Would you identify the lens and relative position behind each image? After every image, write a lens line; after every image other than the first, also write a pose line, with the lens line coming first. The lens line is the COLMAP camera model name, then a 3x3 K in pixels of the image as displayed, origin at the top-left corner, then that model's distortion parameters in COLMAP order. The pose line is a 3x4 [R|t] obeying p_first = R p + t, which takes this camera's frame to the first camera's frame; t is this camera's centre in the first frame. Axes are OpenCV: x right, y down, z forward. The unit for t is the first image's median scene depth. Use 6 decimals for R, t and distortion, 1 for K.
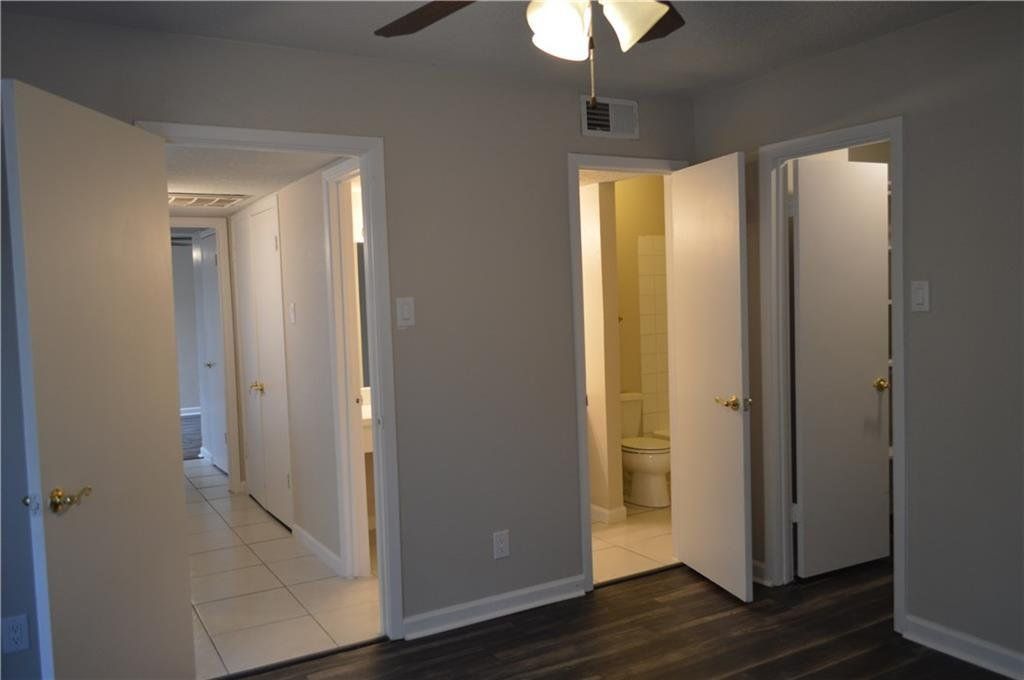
lens RADIAL K [[806.9, 0, 515.2], [0, 806.9, 344.2], [0, 0, 1]] dist [-0.014166, 0.005055]
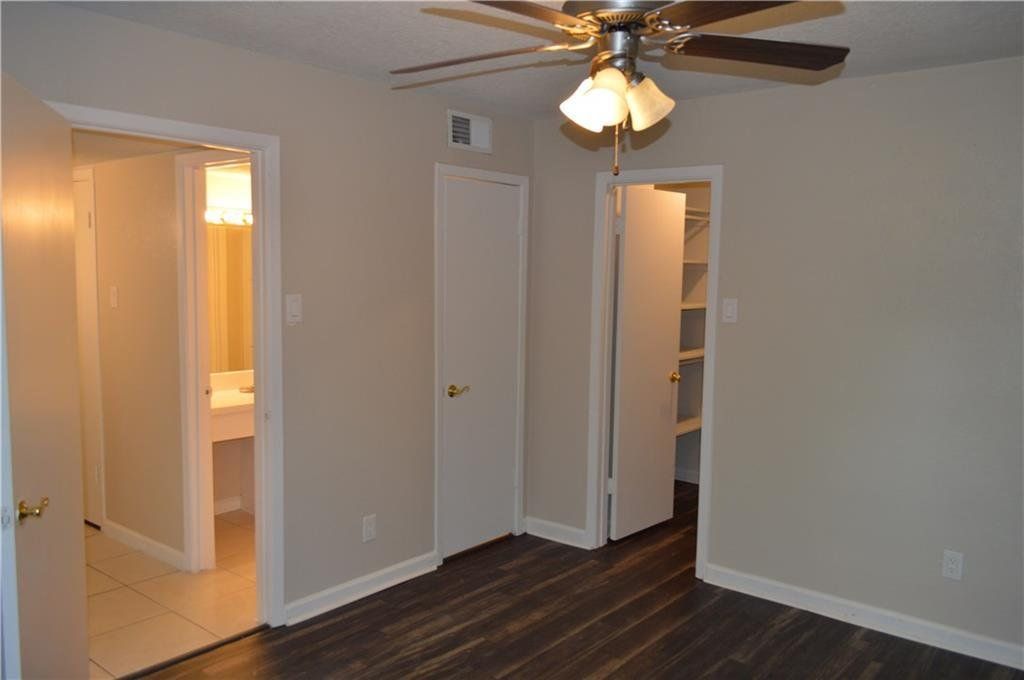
lens RADIAL K [[806.9, 0, 519.5], [0, 806.9, 347.1], [0, 0, 1]] dist [-0.014166, 0.005055]
pose [[0.936579, 0.014505, 0.350156, -0.202218], [-0.026516, 0.999212, 0.029531, -0.025914], [-0.349452, -0.036943, 0.936226, -0.052529]]
